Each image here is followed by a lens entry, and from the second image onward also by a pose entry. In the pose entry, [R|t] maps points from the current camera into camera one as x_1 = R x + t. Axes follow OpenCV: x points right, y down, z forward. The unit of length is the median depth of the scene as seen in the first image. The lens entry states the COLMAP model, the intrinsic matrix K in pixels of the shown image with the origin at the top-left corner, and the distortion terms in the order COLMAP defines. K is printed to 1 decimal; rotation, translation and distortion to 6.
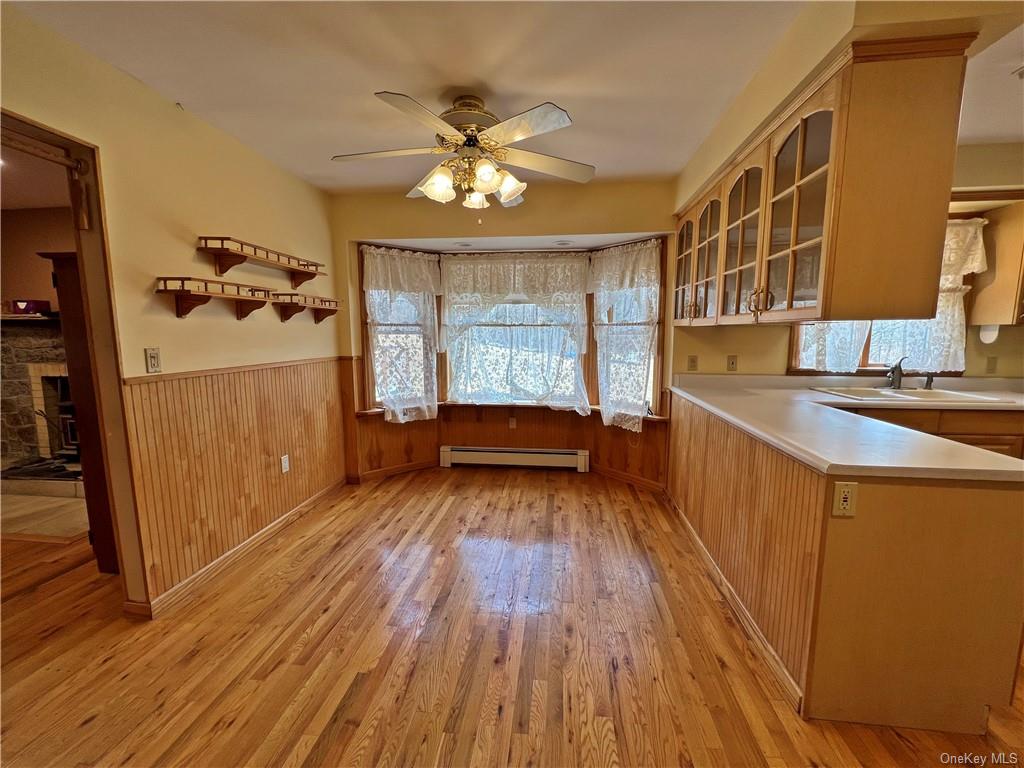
lens RADIAL K [[413.2, 0, 512.0], [0, 413.2, 384.0], [0, 0, 1]] dist [0.002840, 0.000287]
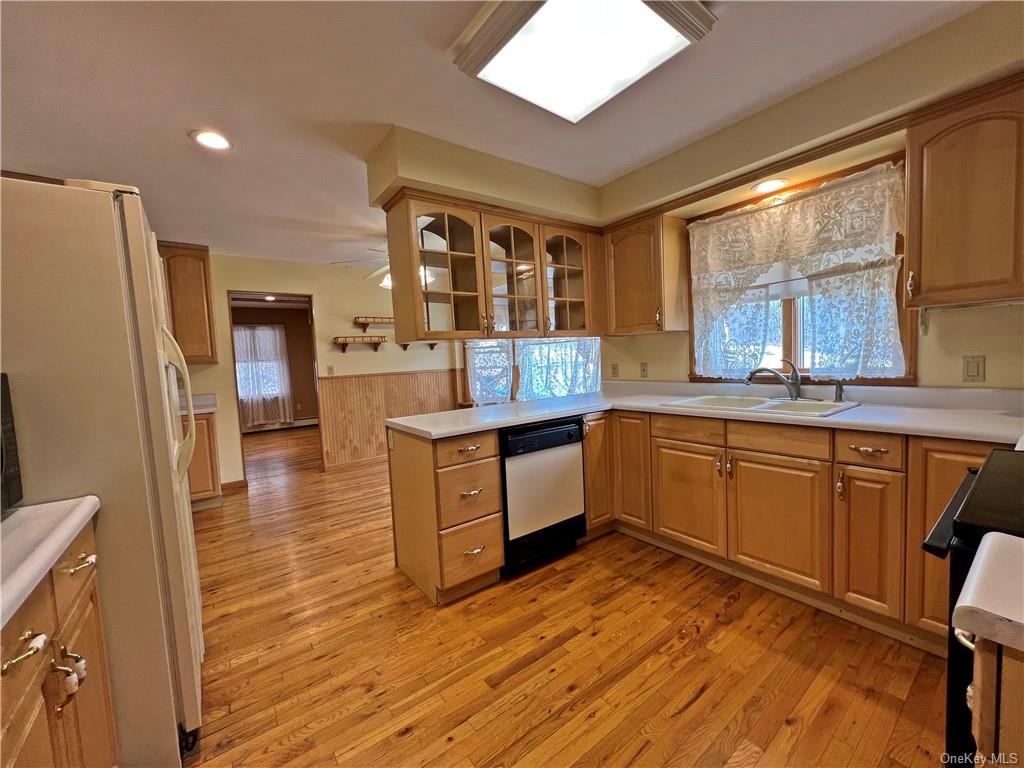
lens RADIAL K [[413.0, 0, 512.0], [0, 413.0, 384.0], [0, 0, 1]] dist [0.001803, -0.000143]
pose [[0.683668, 0.014432, -0.729650, 1.607737], [-0.040963, 0.998987, -0.018622, 0.026159], [0.728642, 0.042620, 0.683567, 0.076474]]
